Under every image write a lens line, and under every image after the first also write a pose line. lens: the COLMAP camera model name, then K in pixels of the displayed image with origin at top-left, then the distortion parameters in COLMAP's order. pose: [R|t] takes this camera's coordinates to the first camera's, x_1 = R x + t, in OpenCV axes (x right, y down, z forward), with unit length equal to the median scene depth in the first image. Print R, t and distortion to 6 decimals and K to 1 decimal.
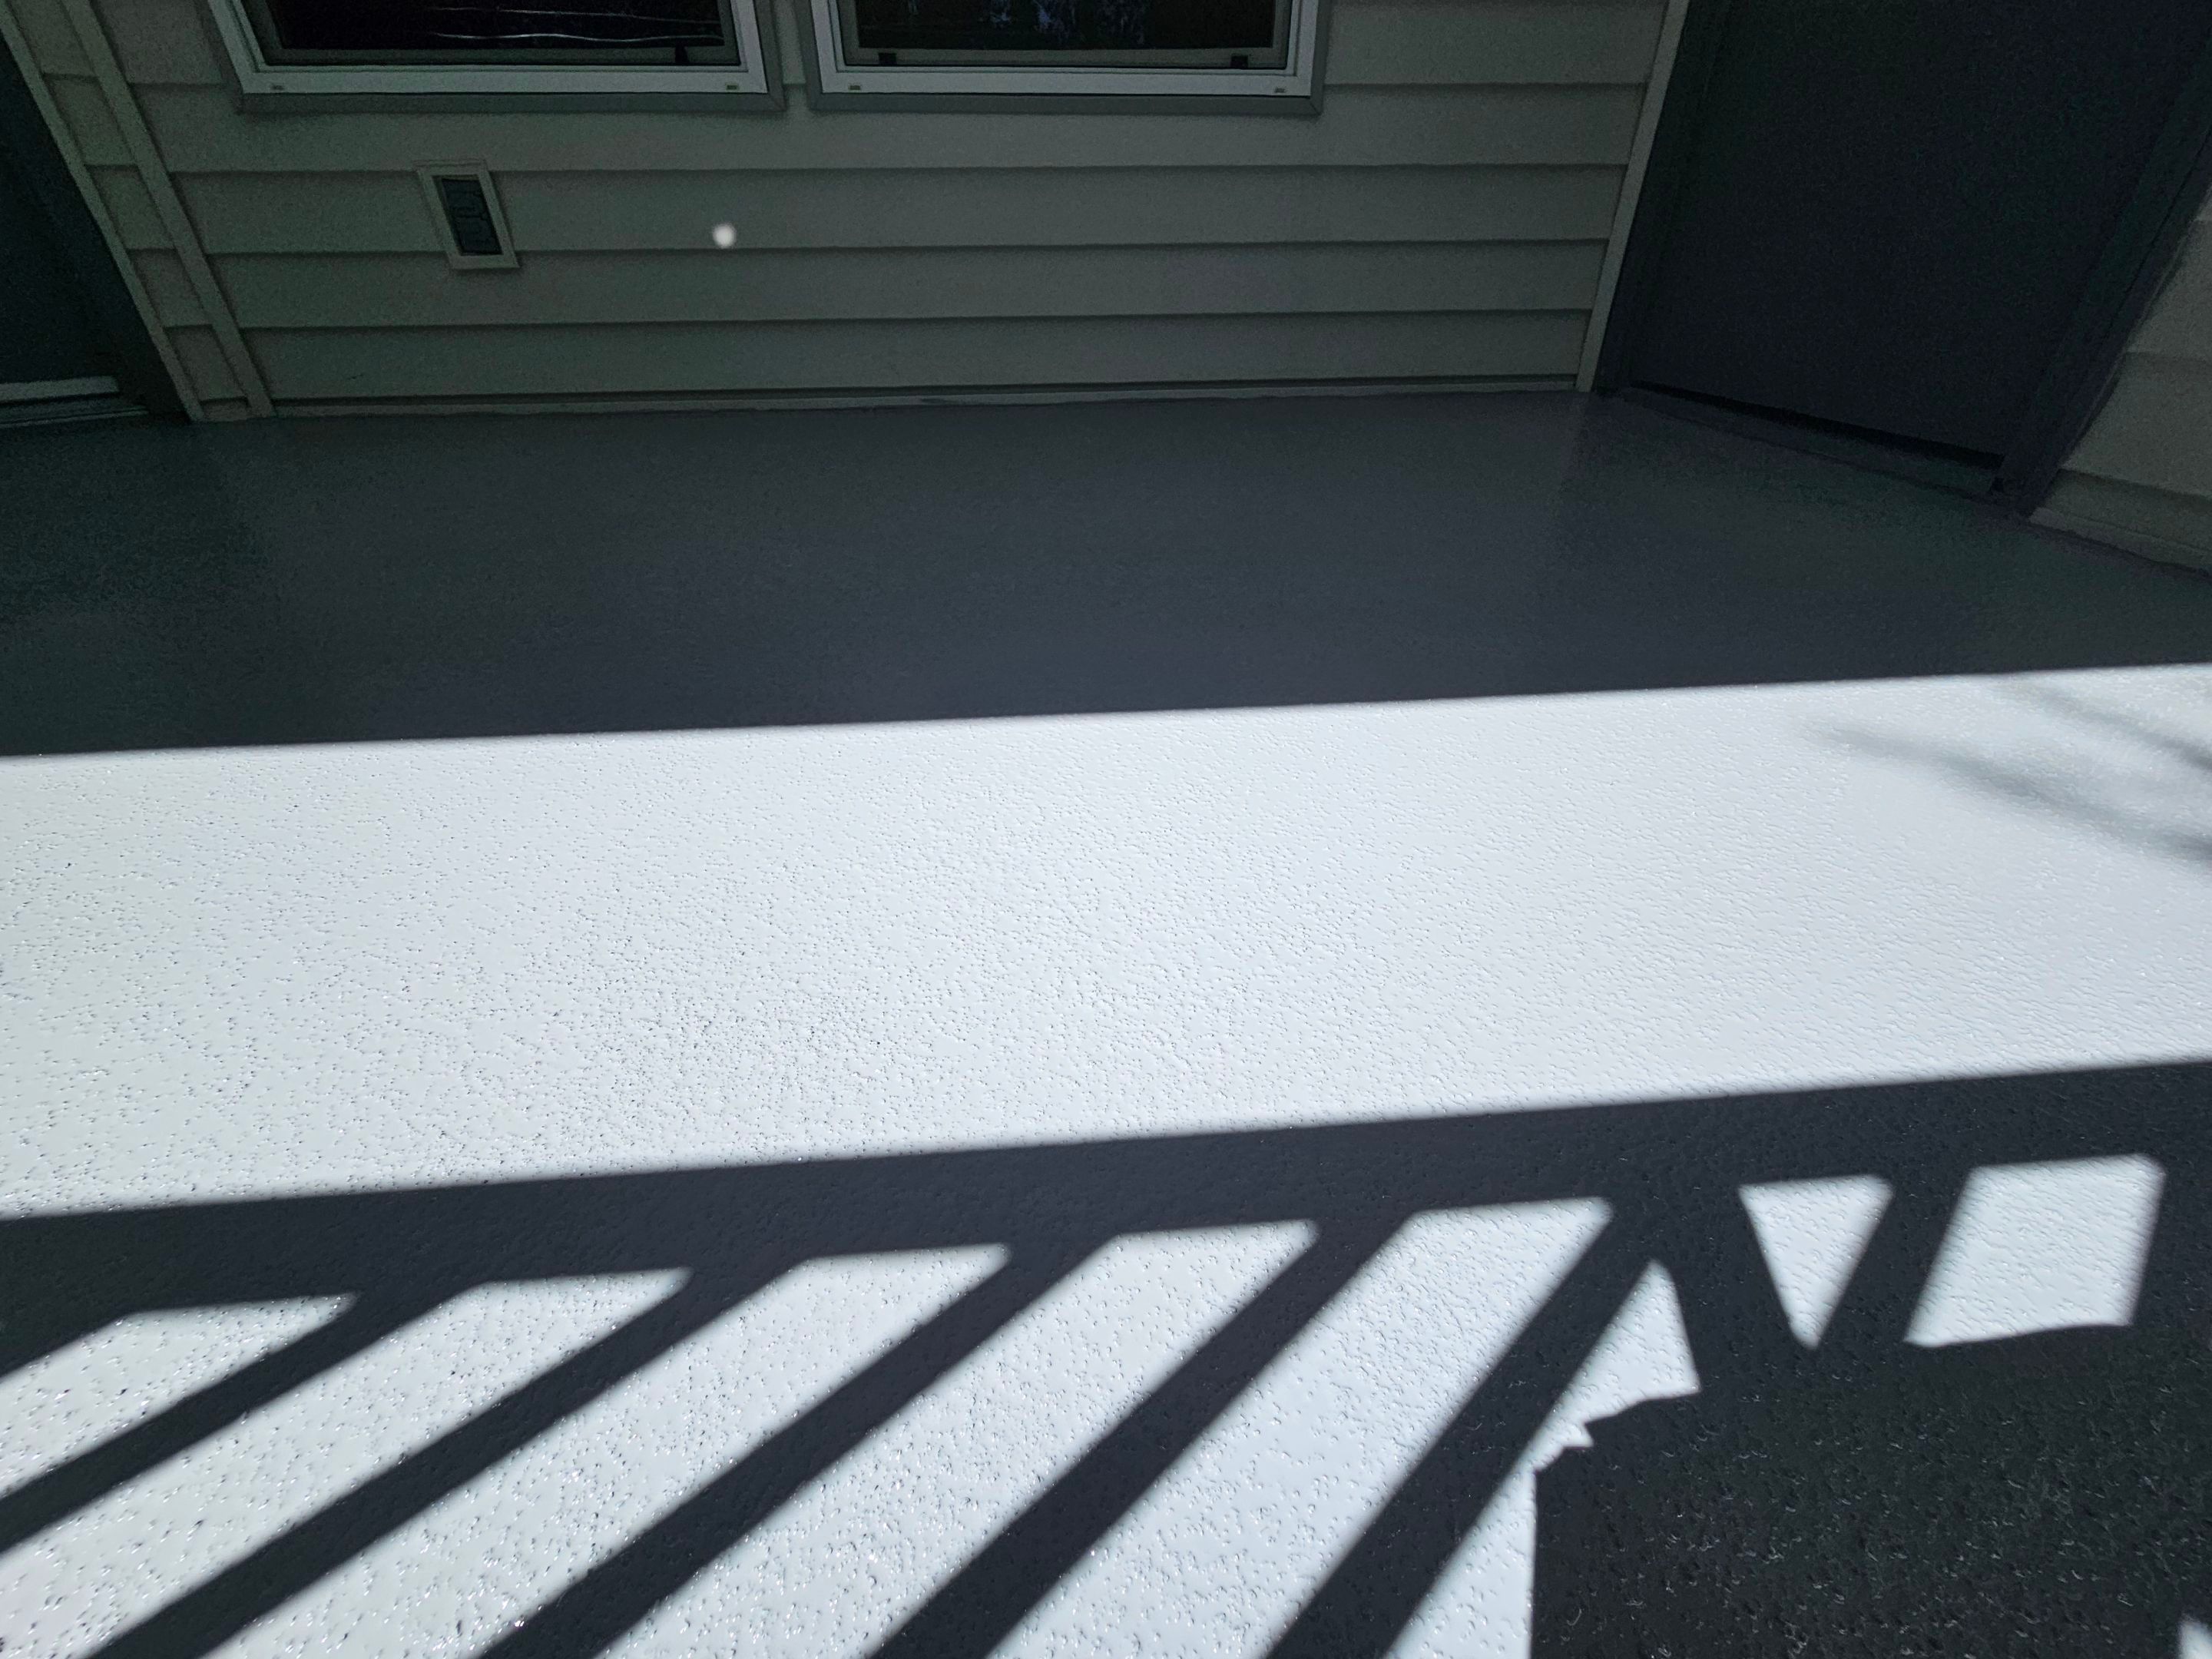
lens RADIAL K [[935.5, 0, 1118.1], [0, 935.5, 834.2], [0, 0, 1]] dist [0.005986, -0.000960]
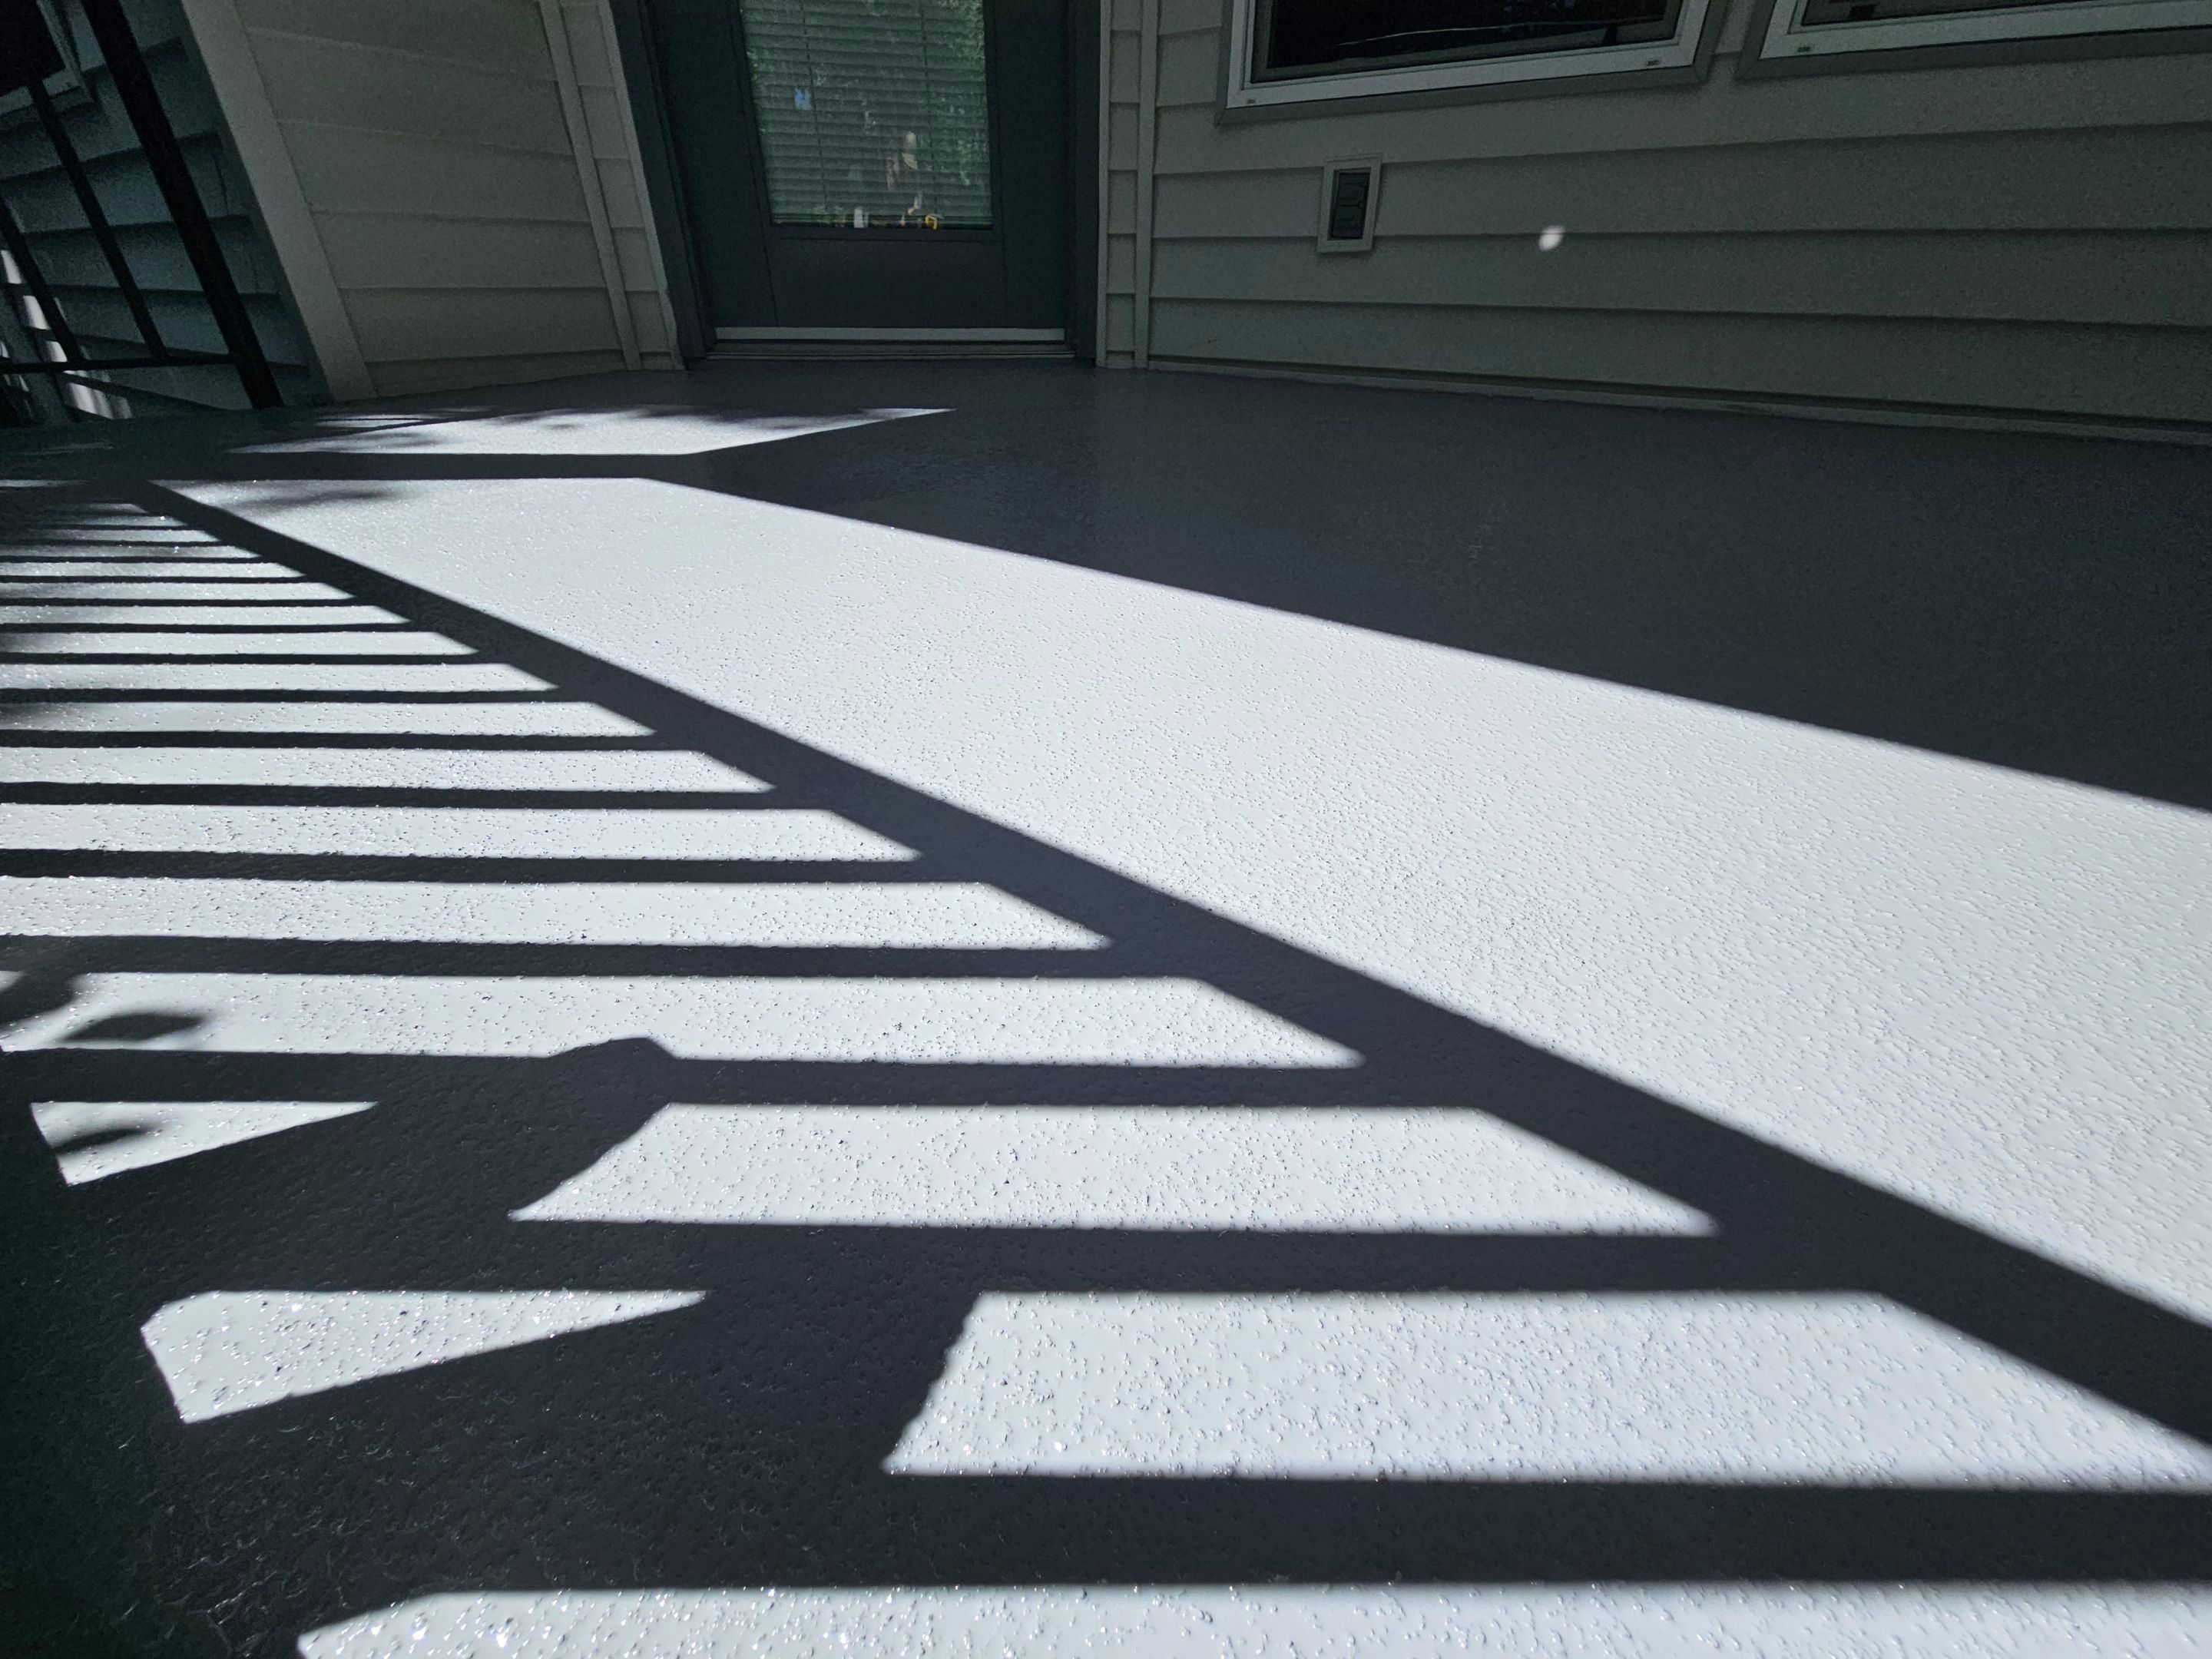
lens RADIAL K [[935.5, 0, 1088.2], [0, 935.5, 841.7], [0, 0, 1]] dist [0.005986, -0.000960]
pose [[0.752807, 0.357565, -0.552656, -0.135657], [-0.361939, 0.926135, 0.106183, 0.165950], [0.549801, 0.120092, 0.826618, -0.027258]]
